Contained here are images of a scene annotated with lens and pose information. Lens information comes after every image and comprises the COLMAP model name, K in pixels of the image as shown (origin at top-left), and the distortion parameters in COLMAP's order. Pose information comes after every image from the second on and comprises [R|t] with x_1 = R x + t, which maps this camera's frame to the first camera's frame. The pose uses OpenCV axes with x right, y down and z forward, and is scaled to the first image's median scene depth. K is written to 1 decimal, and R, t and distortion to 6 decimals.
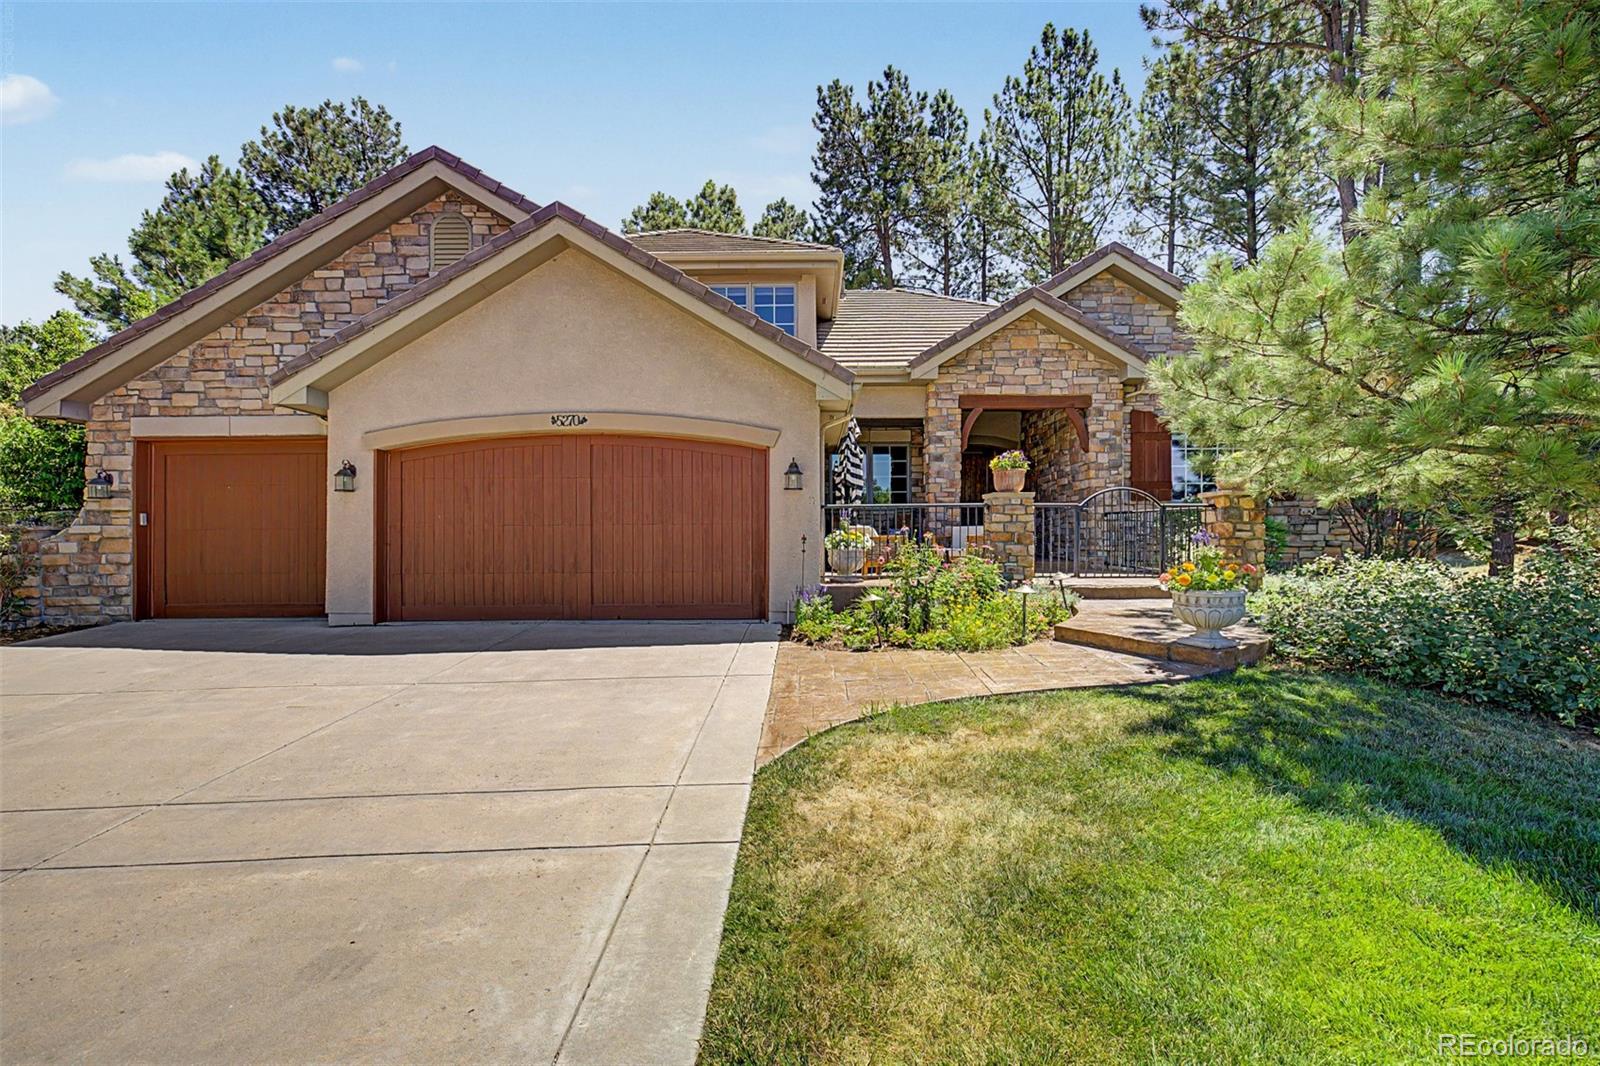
lens RADIAL K [[661.5, 0, 800.0], [0, 661.5, 533.0], [0, 0, 1]] dist [0.002375, -0.000664]
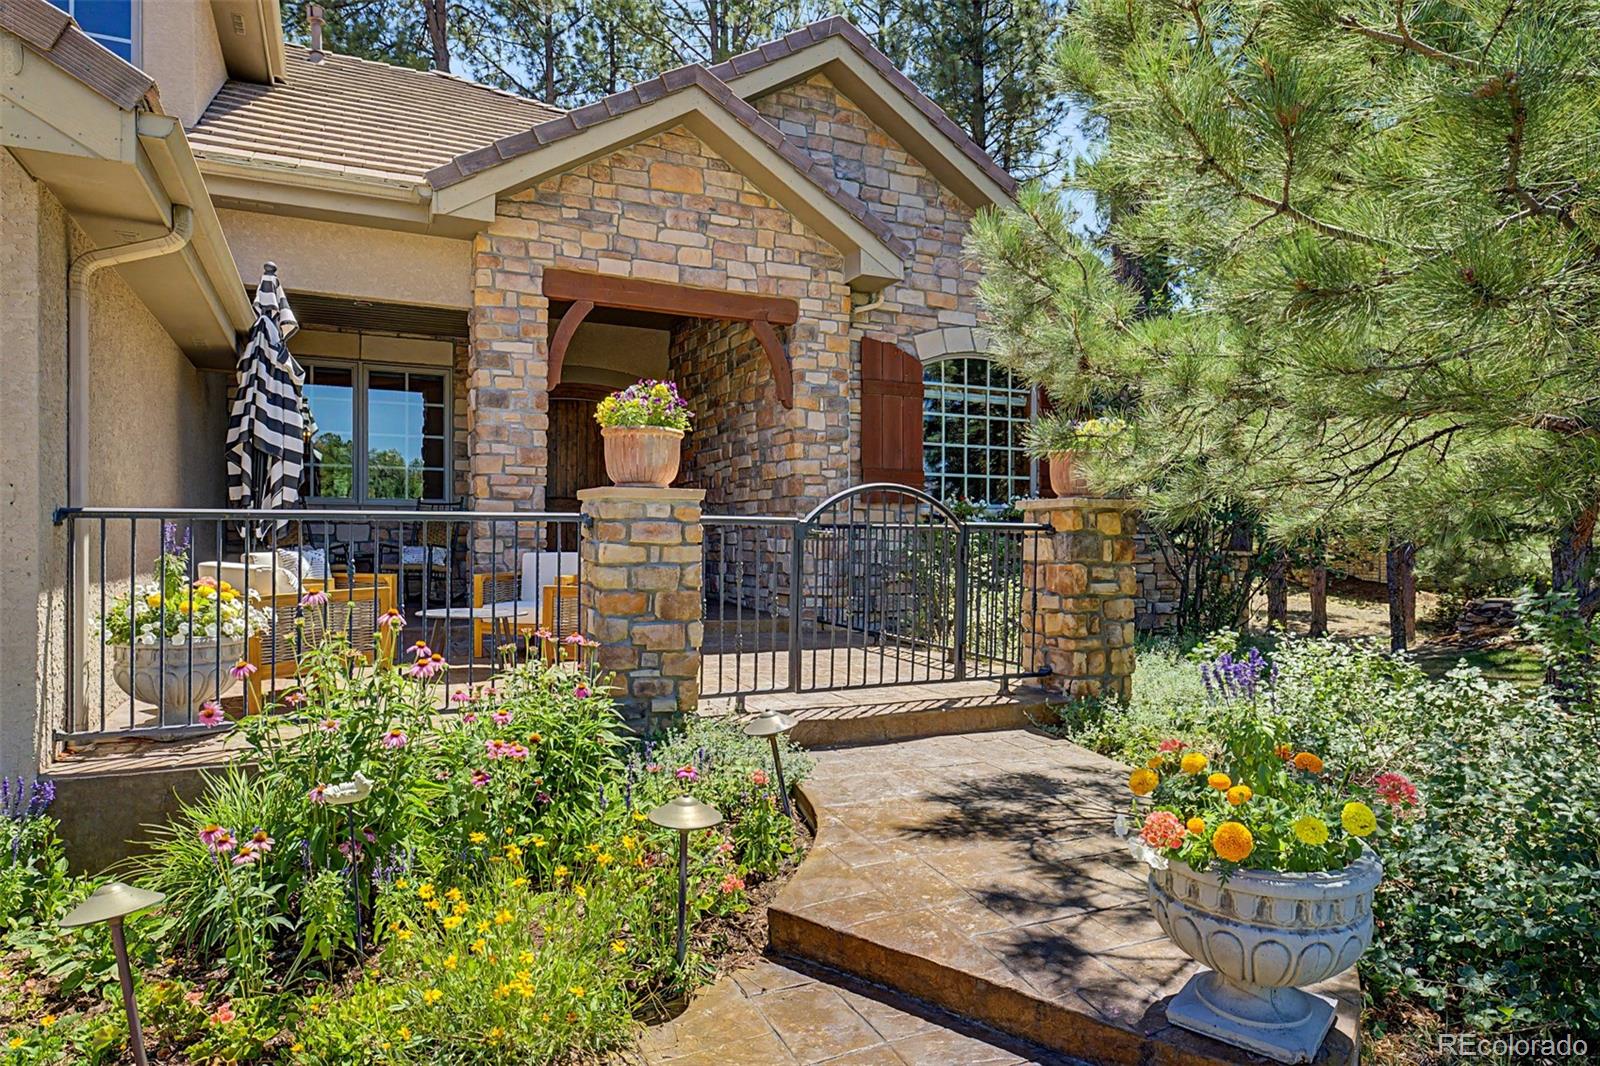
lens RADIAL K [[979.5, 0, 800.0], [0, 979.5, 533.0], [0, 0, 1]] dist [0.032649, -0.000003]
pose [[0.895767, 0.009302, 0.444427, 0.096726], [-0.011660, 0.999929, 0.002572, -0.025351], [-0.444372, -0.007486, 0.895811, 0.299007]]
